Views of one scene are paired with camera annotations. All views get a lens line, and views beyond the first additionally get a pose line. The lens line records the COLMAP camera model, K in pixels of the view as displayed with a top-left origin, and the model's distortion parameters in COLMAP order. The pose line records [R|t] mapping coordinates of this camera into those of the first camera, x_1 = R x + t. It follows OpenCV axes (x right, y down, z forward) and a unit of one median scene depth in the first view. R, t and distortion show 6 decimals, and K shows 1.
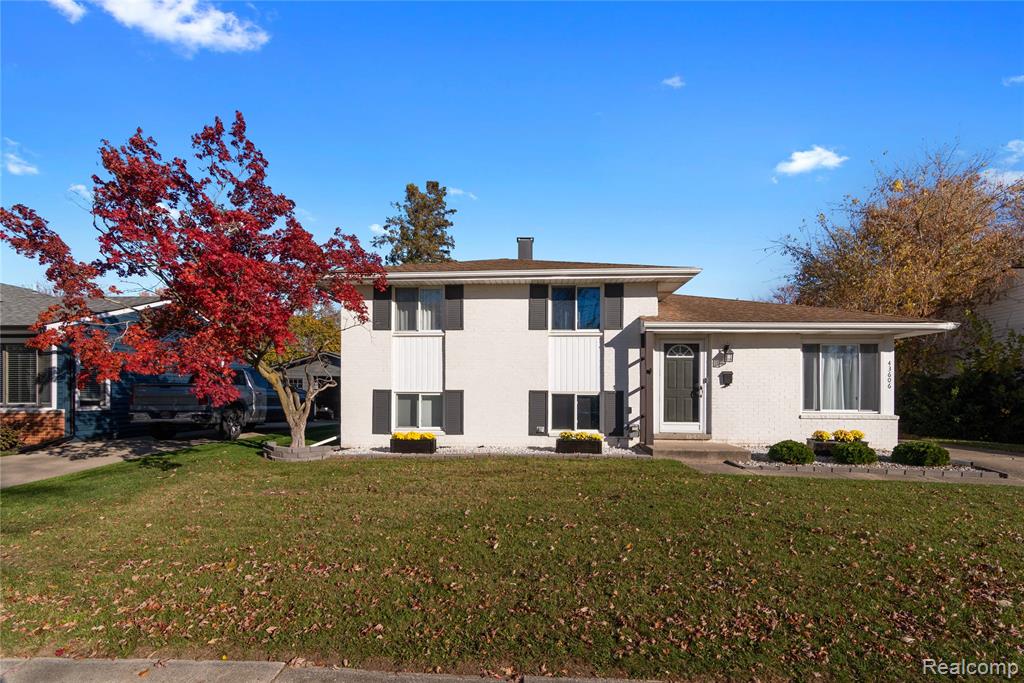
lens RADIAL K [[495.0, 0, 479.9], [0, 495.0, 381.2], [0, 0, 1]] dist [0.025001, -0.001869]
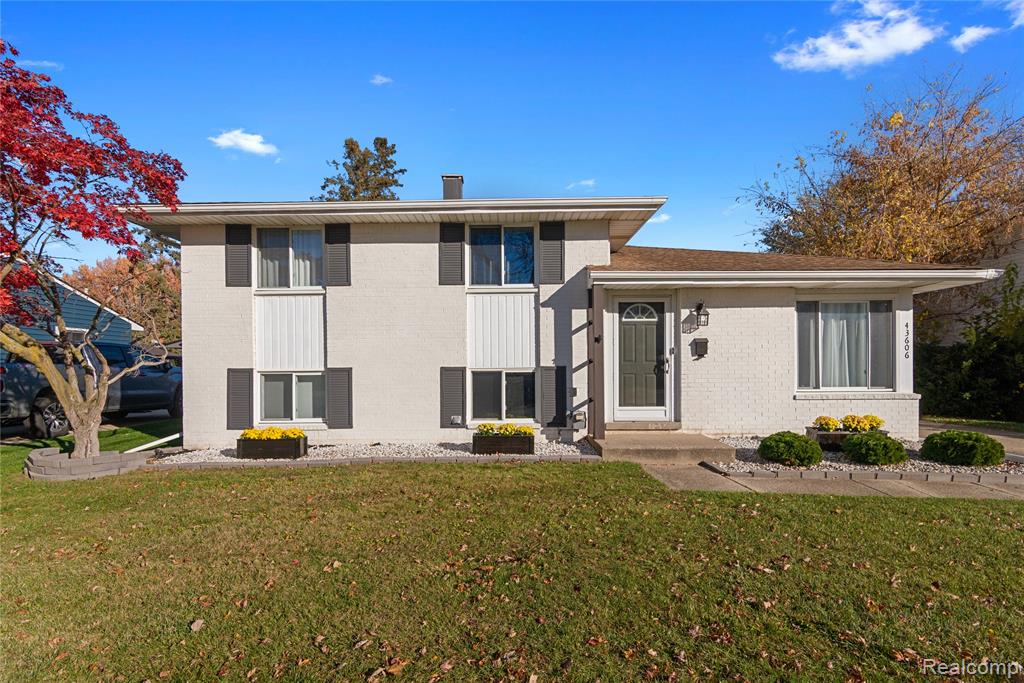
lens RADIAL K [[495.0, 0, 480.9], [0, 495.0, 362.1], [0, 0, 1]] dist [0.025001, -0.001869]
pose [[0.998173, -0.011965, 0.059231, 0.118057], [0.011440, 0.999892, 0.009192, 0.005072], [-0.059334, -0.008498, 0.998202, 0.264683]]
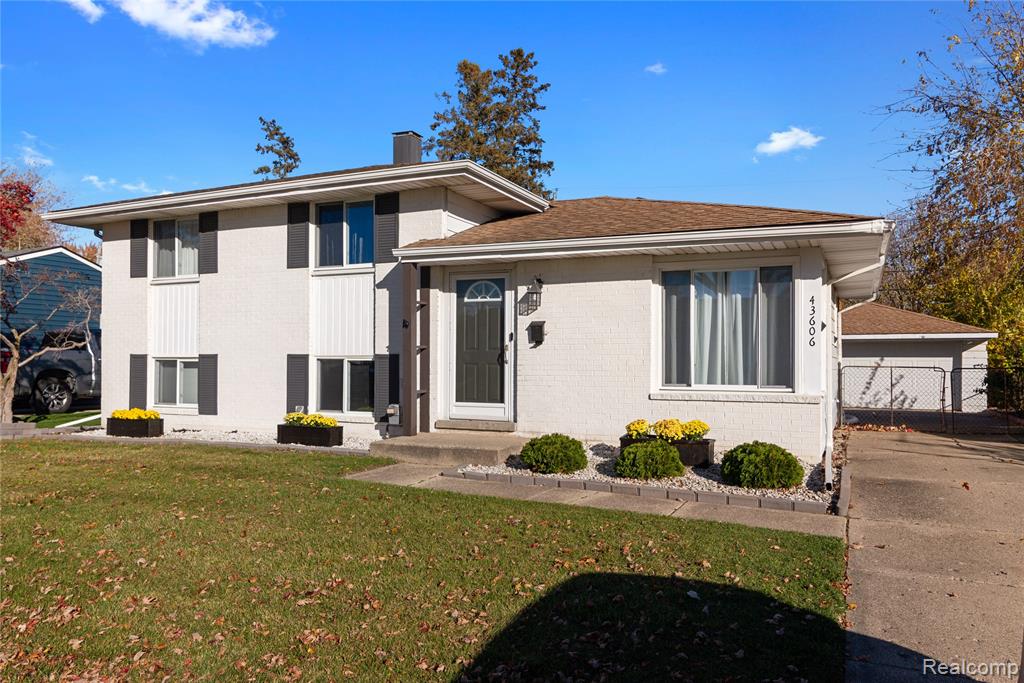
lens RADIAL K [[742.4, 0, 465.5], [0, 742.4, 337.1], [0, 0, 1]] dist [0.013165, 0.001337]
pose [[0.932474, -0.013441, -0.360986, 0.729950], [0.009467, 0.999874, -0.012774, 0.010360], [0.361112, 0.008494, 0.932484, 0.108213]]
